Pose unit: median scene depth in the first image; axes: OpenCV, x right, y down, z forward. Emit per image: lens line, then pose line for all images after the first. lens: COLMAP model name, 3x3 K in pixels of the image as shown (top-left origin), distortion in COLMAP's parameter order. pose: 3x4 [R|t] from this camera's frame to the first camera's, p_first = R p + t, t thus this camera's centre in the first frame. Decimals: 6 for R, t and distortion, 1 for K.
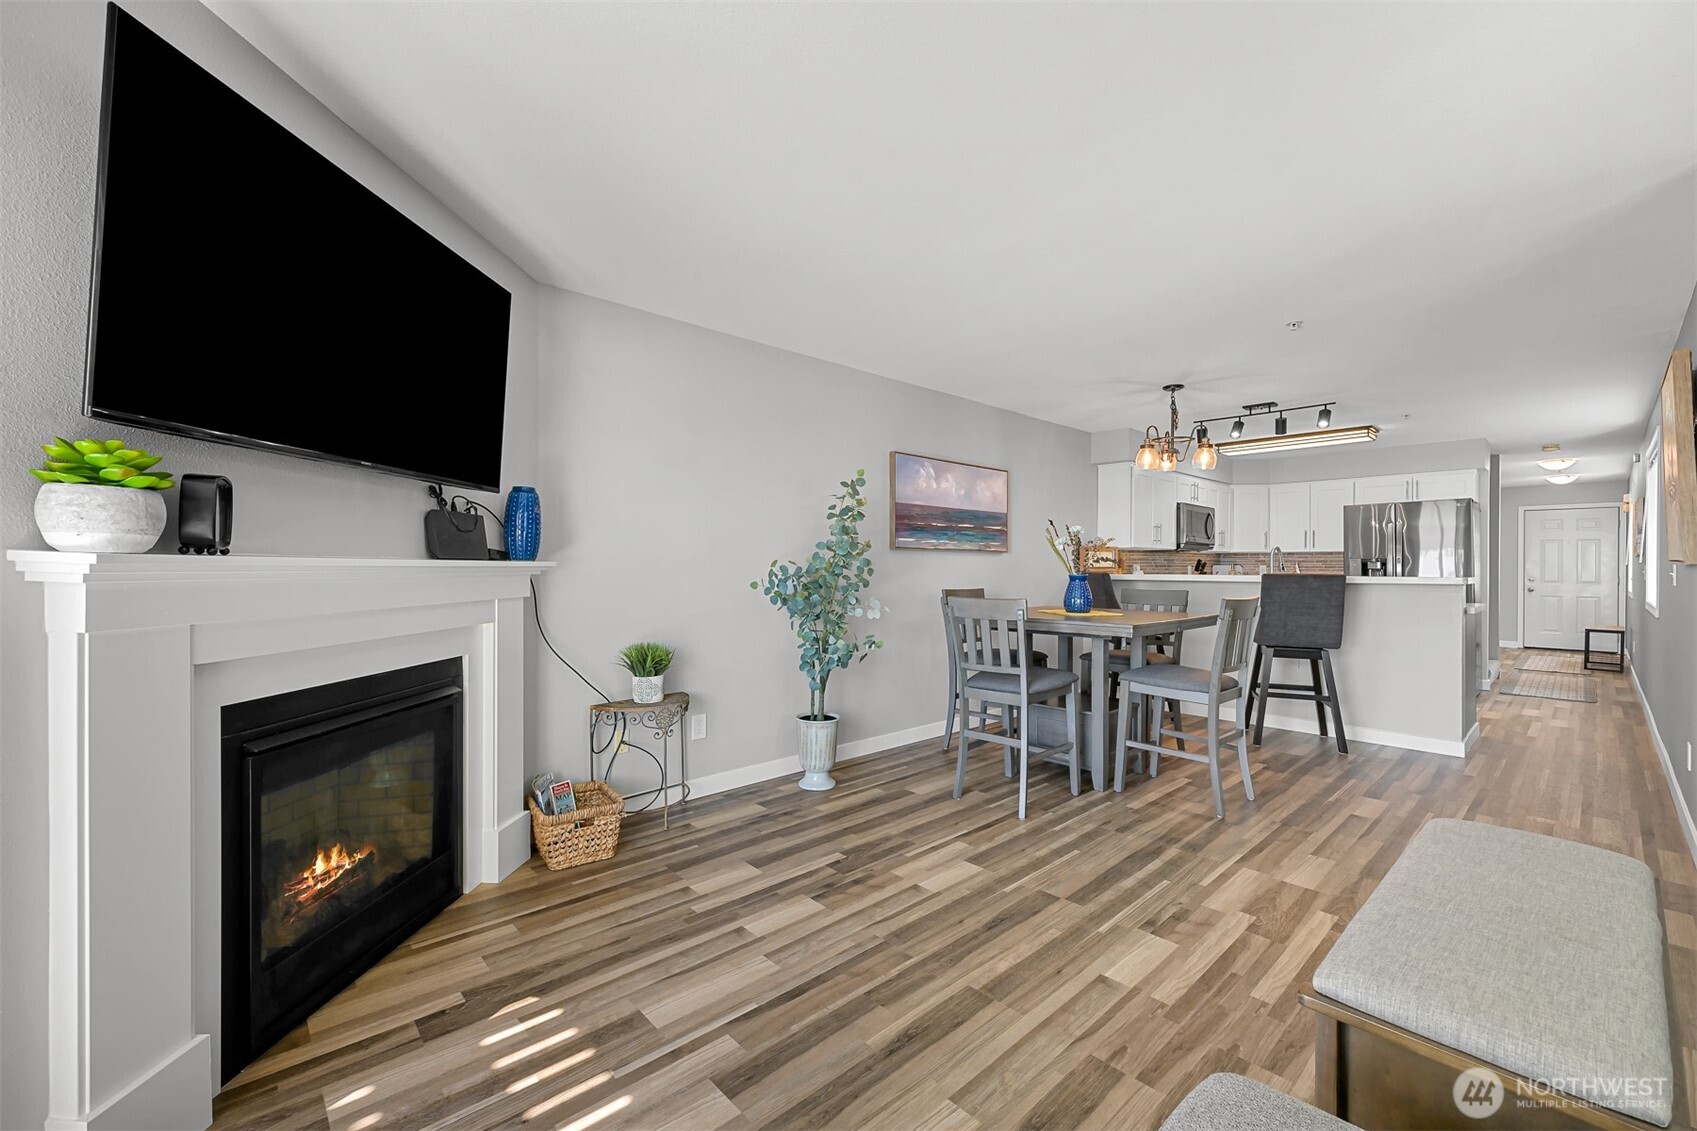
lens RADIAL K [[661.8, 0, 848.3], [0, 661.8, 563.7], [0, 0, 1]] dist [-0.006776, 0.000165]
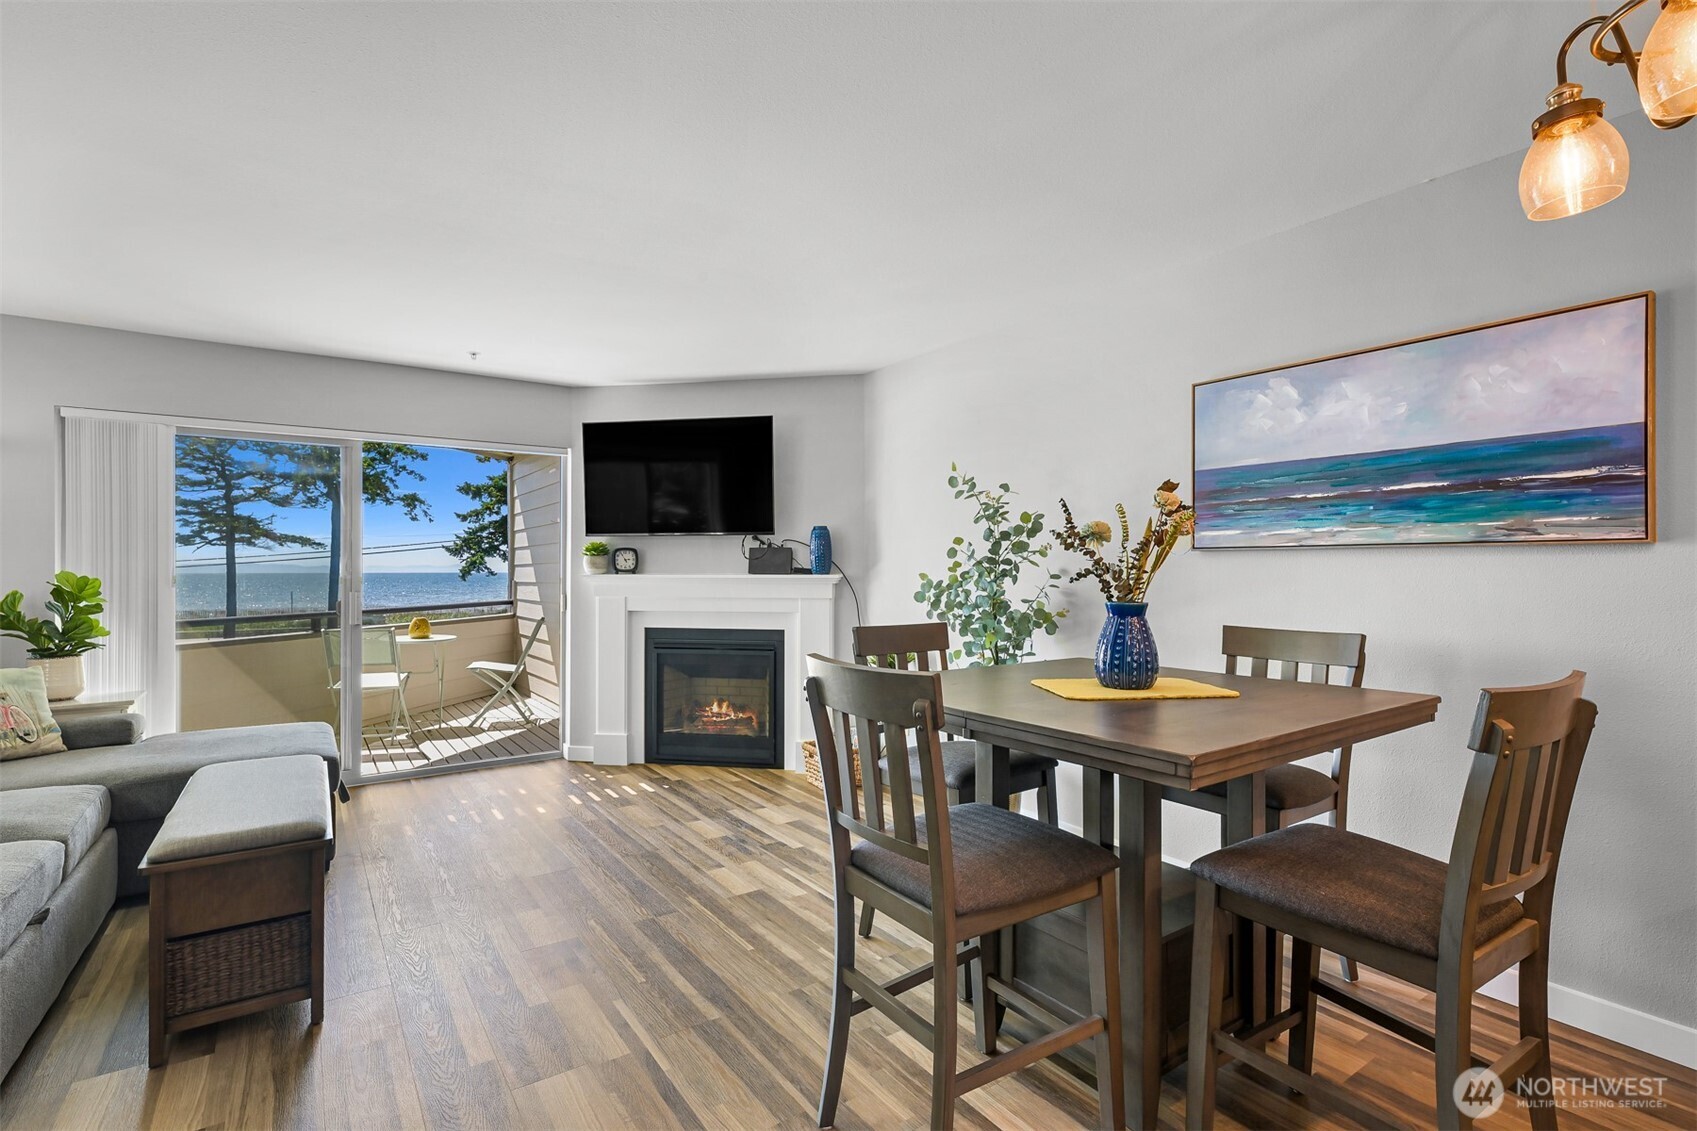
lens RADIAL K [[823.8, 0, 857.9], [0, 823.8, 566.4], [0, 0, 1]] dist [-0.001364, 0.003203]
pose [[-0.126594, -0.009695, -0.991907, 1.514141], [0.003540, 0.999941, -0.010225, -0.004784], [0.991948, -0.004805, -0.126552, 1.459461]]
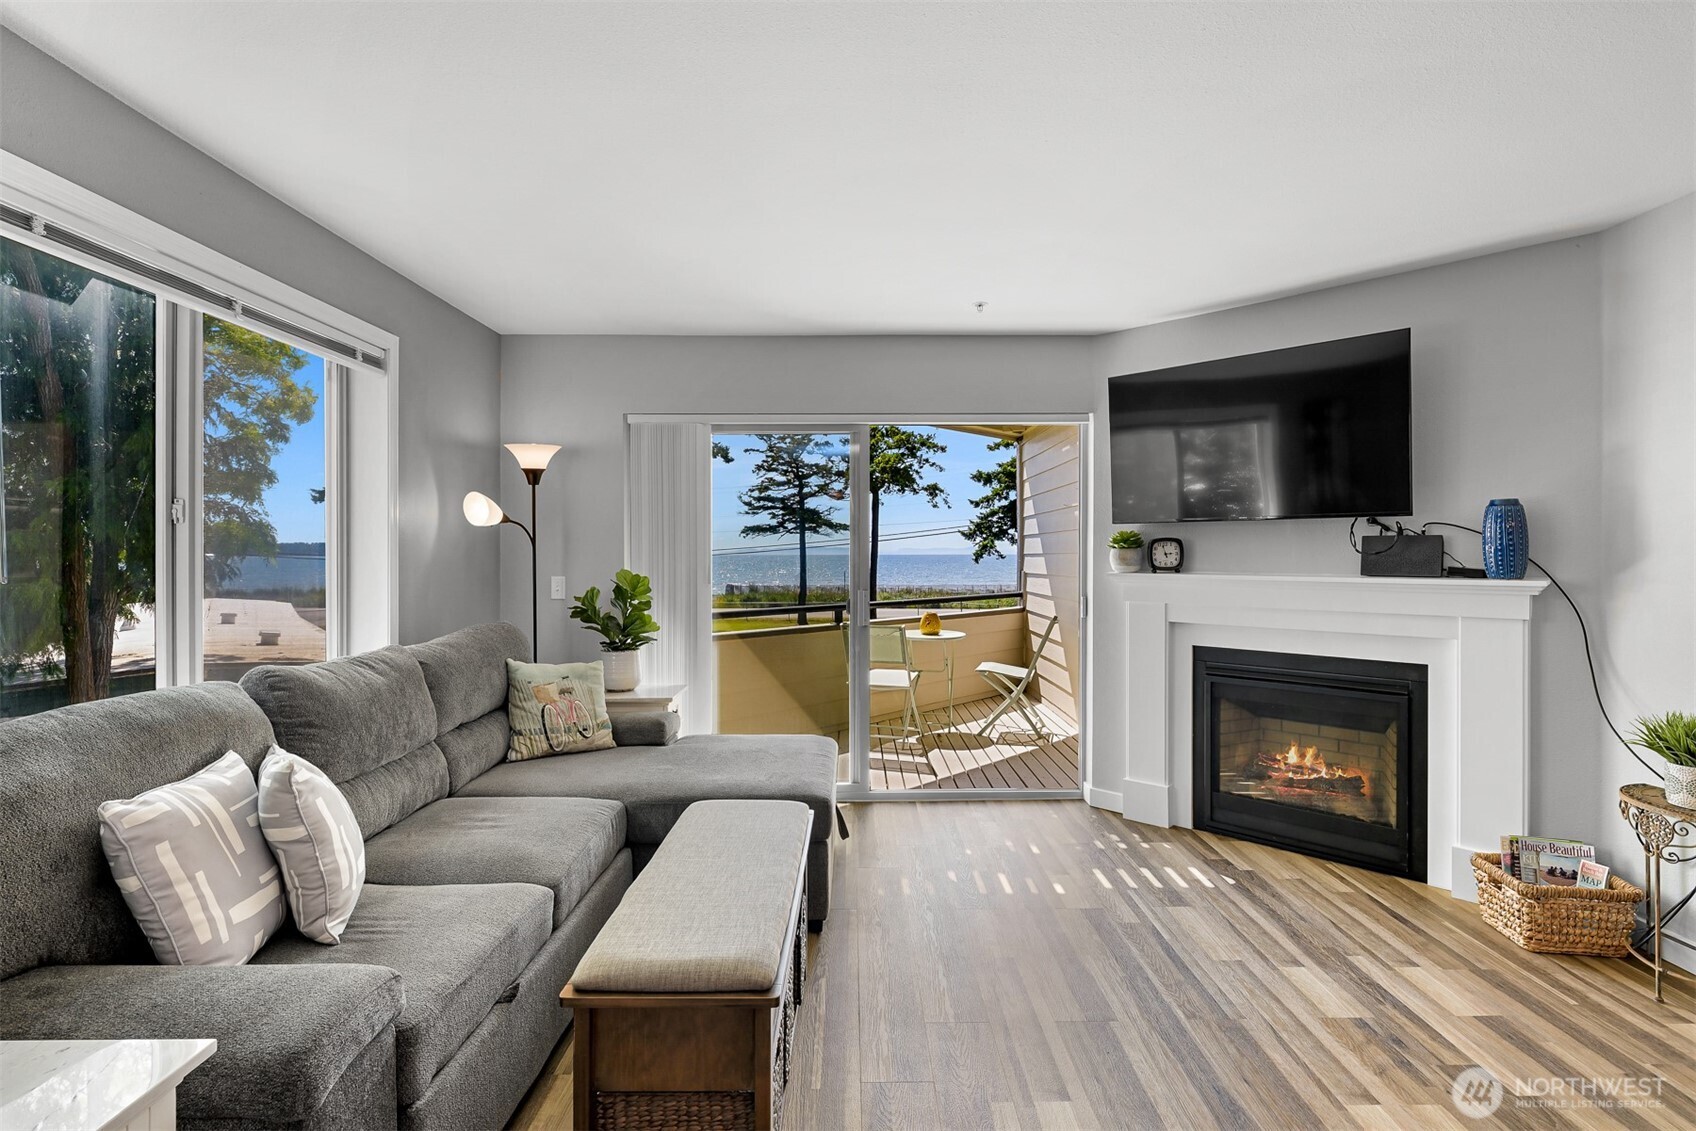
lens RADIAL K [[823.3, 0, 850.4], [0, 823.3, 562.0], [0, 0, 1]] dist [-0.001364, 0.003203]
pose [[-0.663993, 0.005126, -0.747721, 1.070159], [0.001352, 0.999983, 0.005655, -0.041499], [0.747737, 0.002744, -0.663989, 1.190481]]
